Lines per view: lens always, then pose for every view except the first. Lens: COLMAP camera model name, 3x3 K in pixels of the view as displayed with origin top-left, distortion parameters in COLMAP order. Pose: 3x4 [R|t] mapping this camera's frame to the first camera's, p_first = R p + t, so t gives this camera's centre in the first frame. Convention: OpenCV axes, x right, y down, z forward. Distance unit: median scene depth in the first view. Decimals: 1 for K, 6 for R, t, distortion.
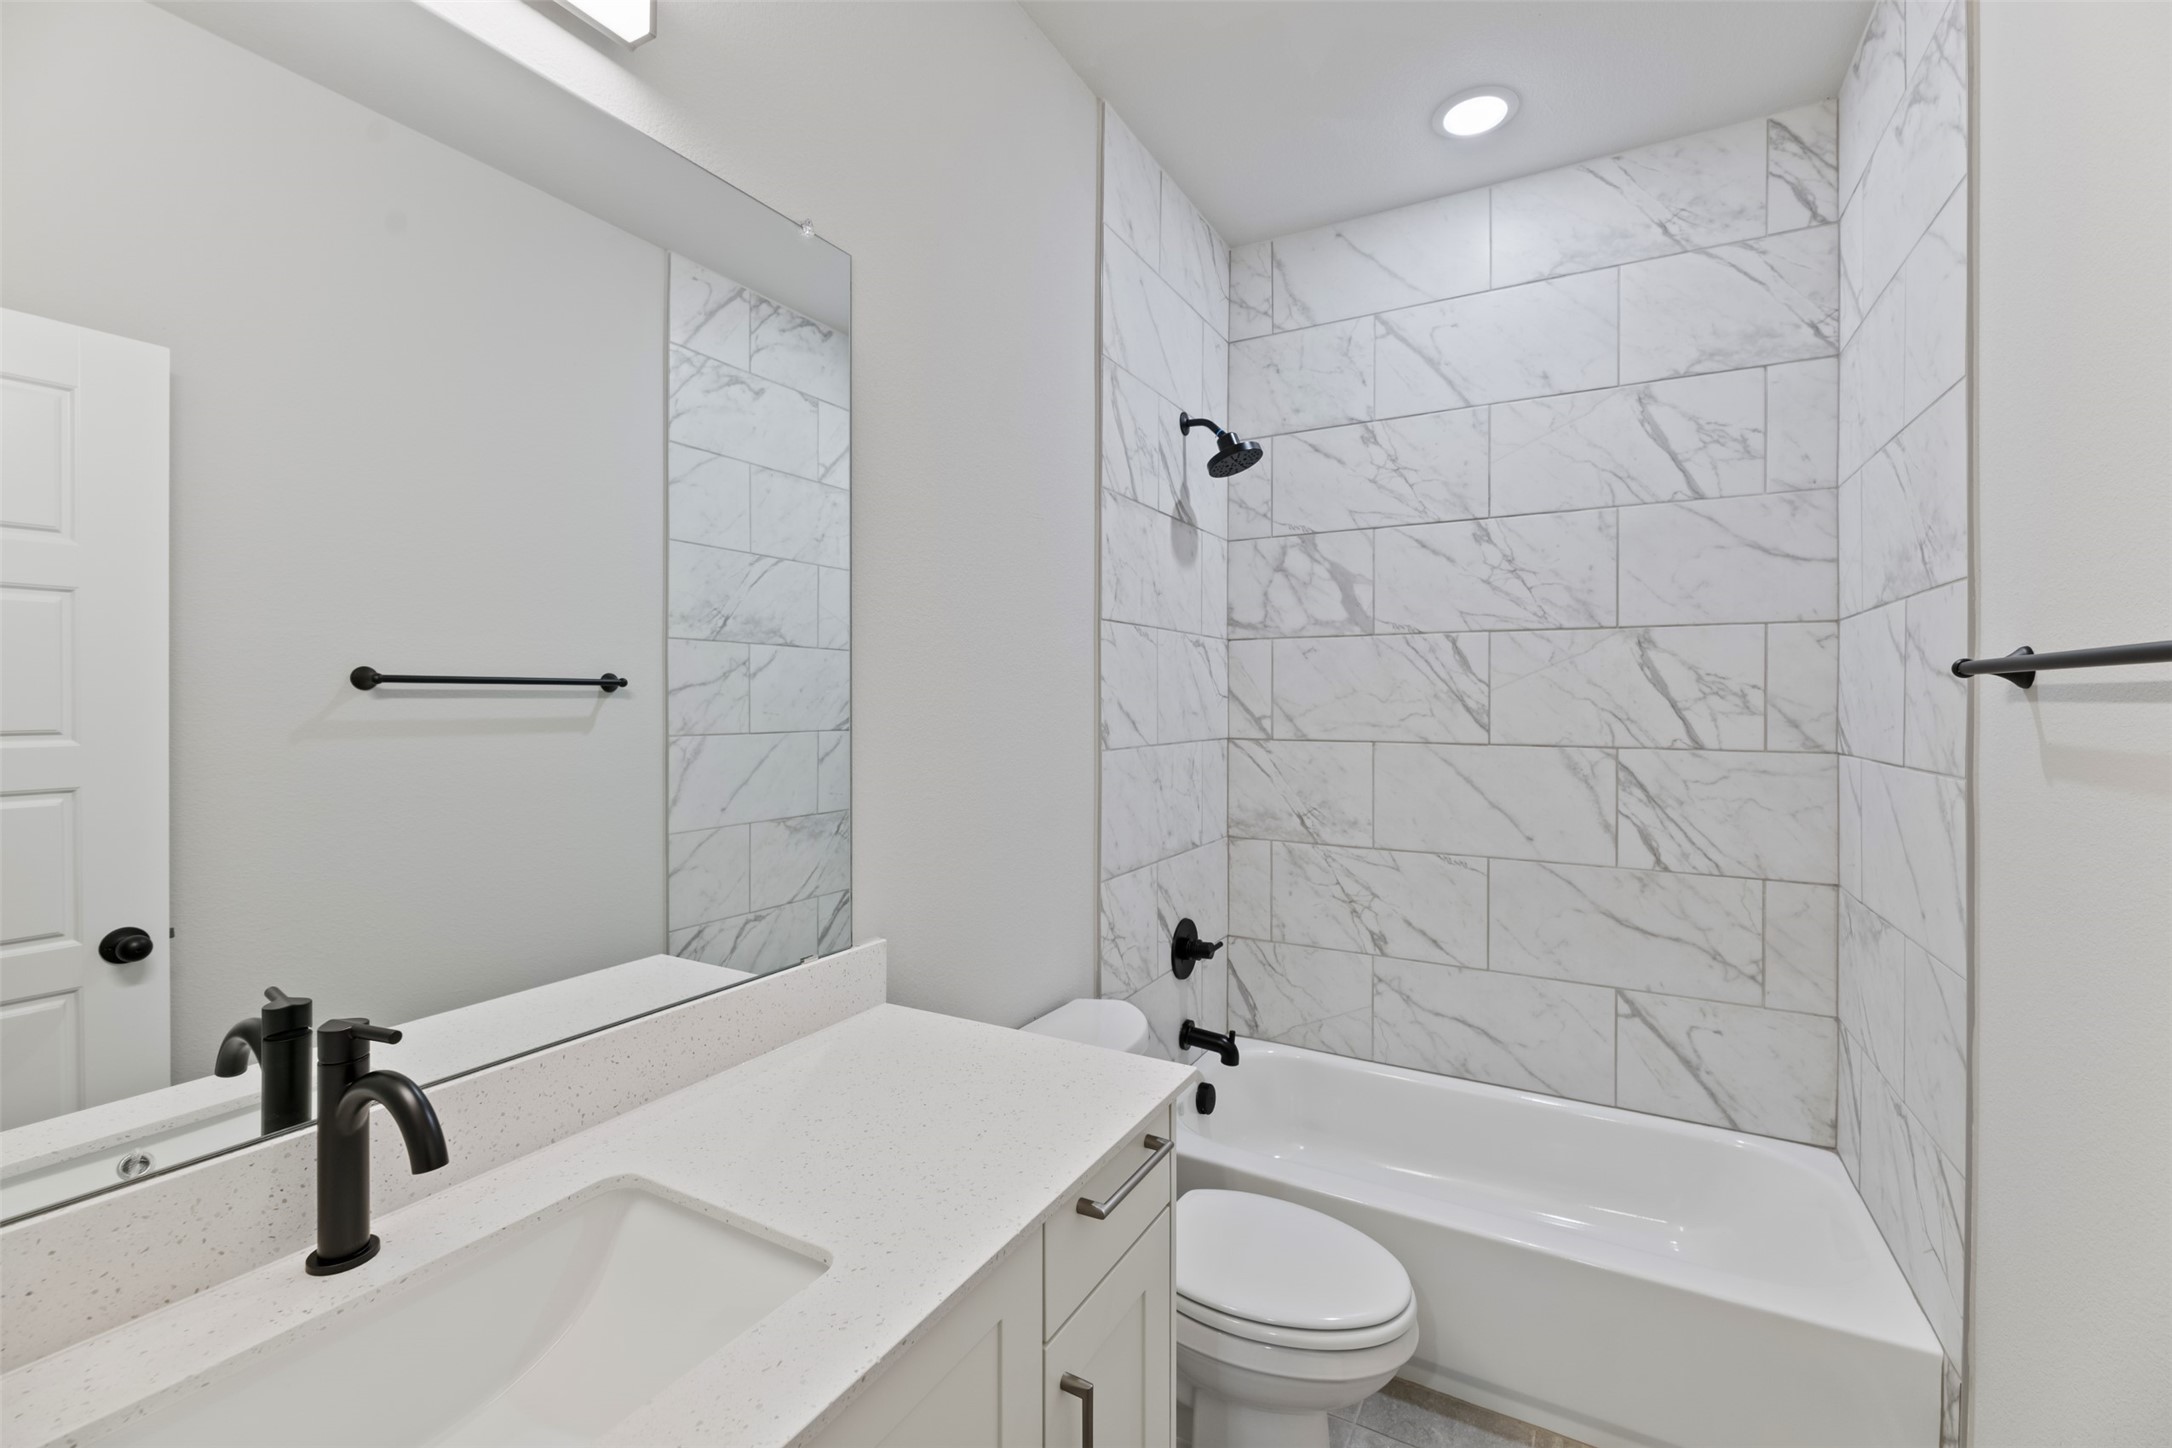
lens RADIAL K [[881.0, 0, 1093.1], [0, 881.0, 703.8], [0, 0, 1]] dist [-0.004269, -0.001306]
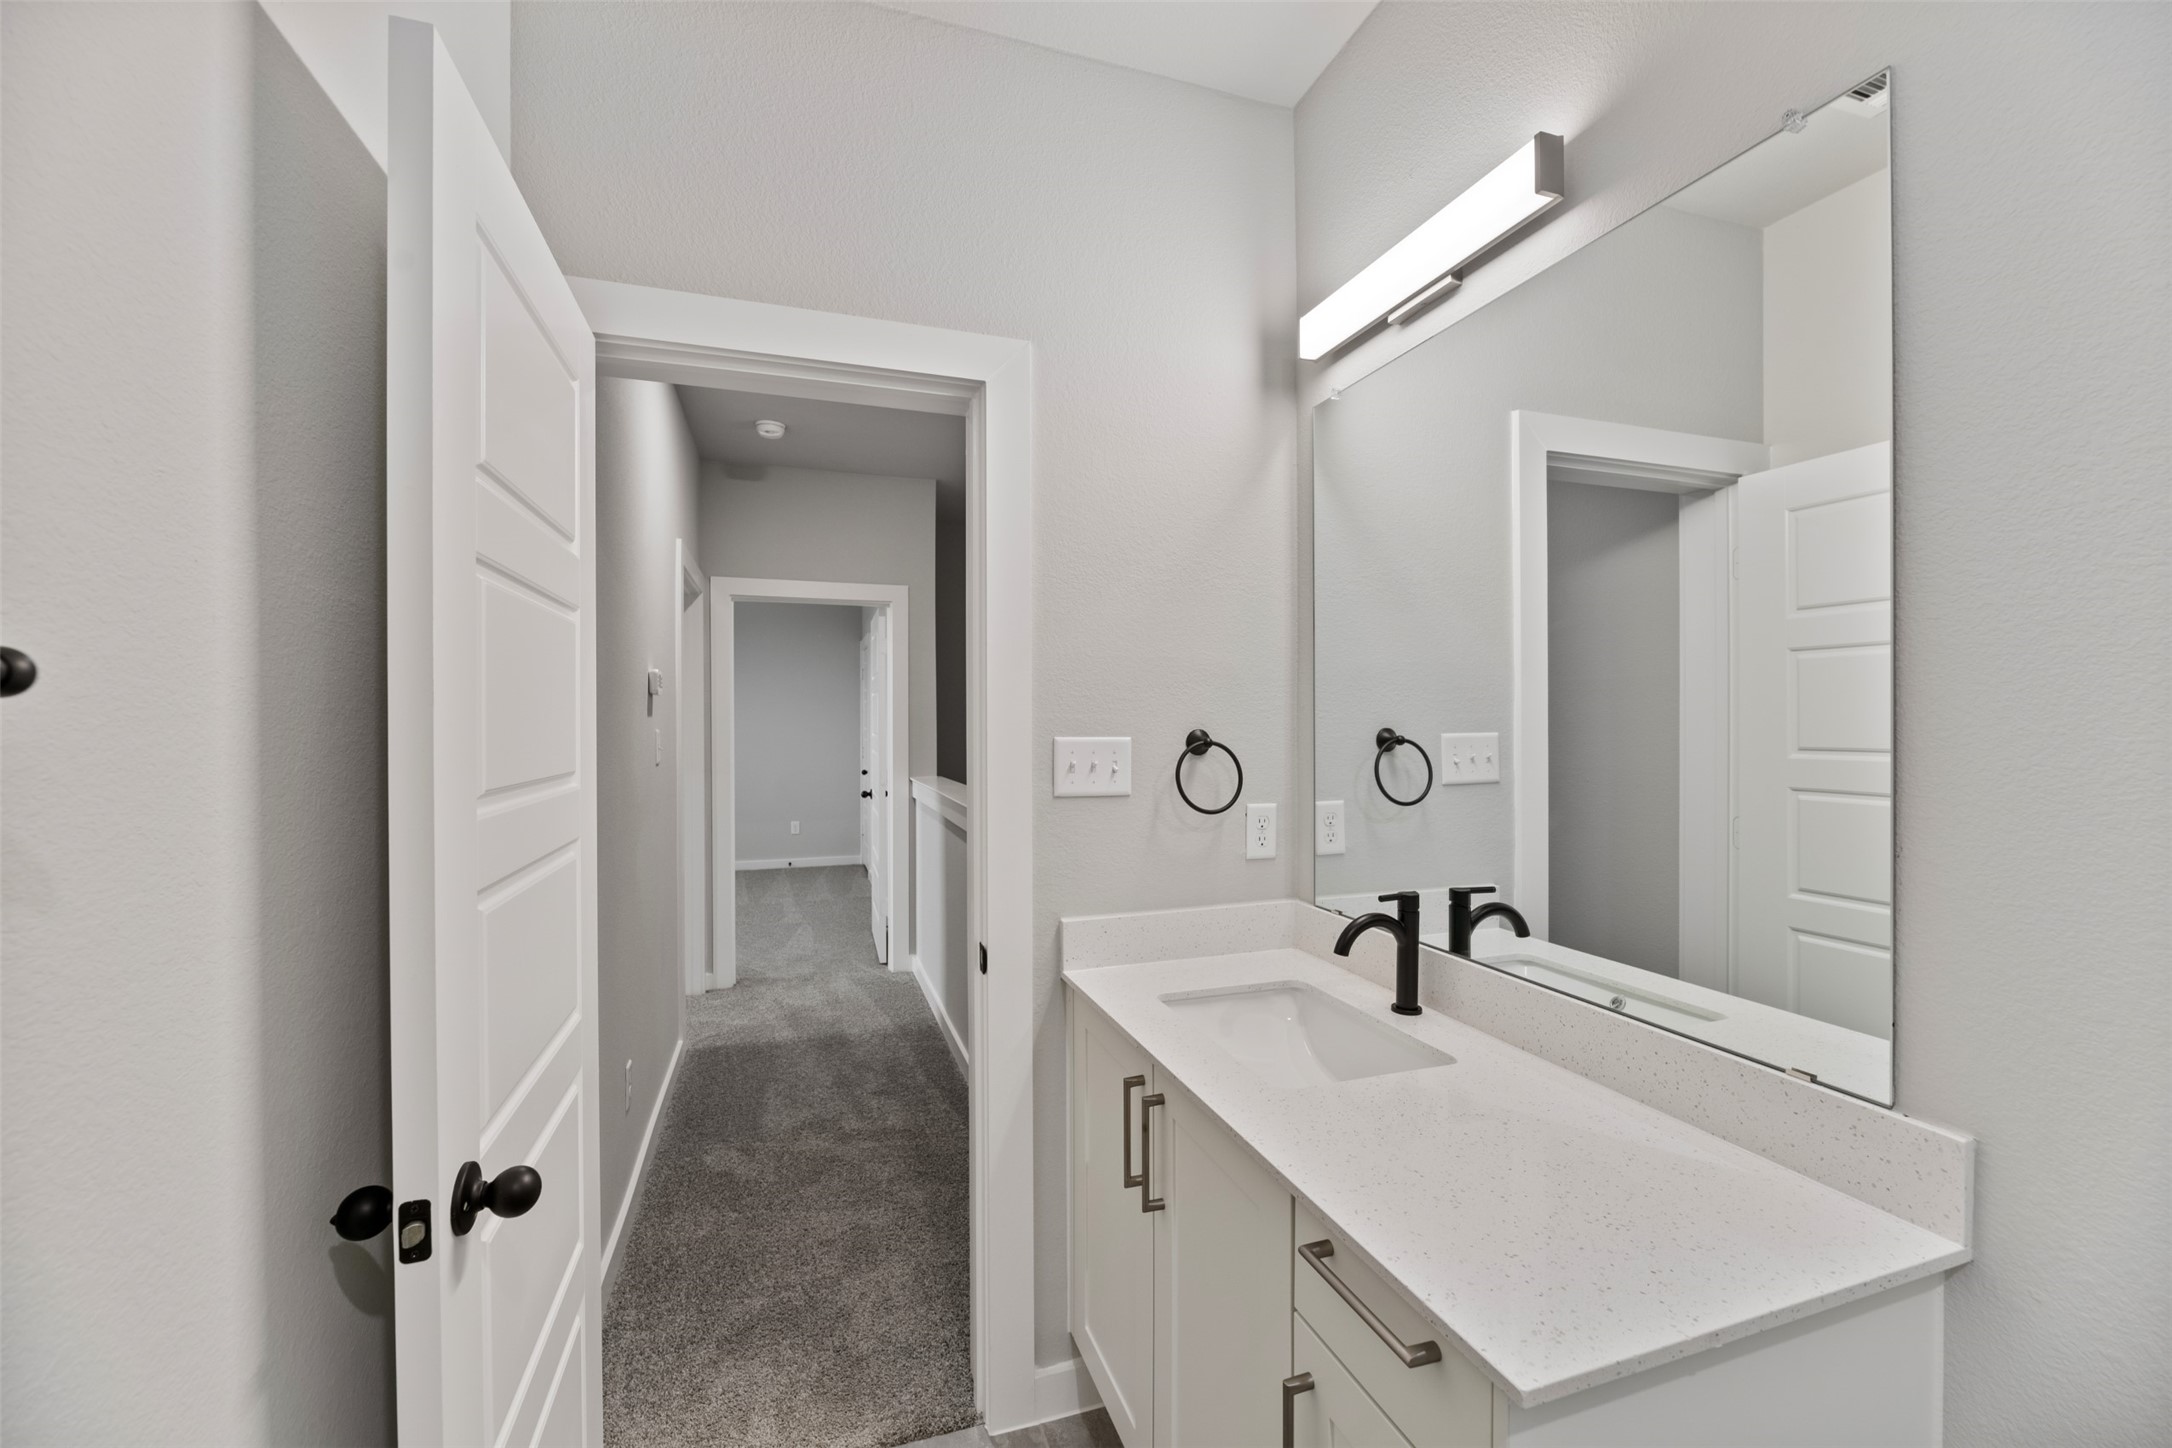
lens RADIAL K [[881.0, 0, 1075.9], [0, 881.0, 733.2], [0, 0, 1]] dist [-0.004269, -0.001306]
pose [[-0.664086, 0.016088, -0.747483, 0.818348], [0.000523, 0.999778, 0.021054, -0.023791], [0.747656, 0.013591, -0.663948, 1.298506]]
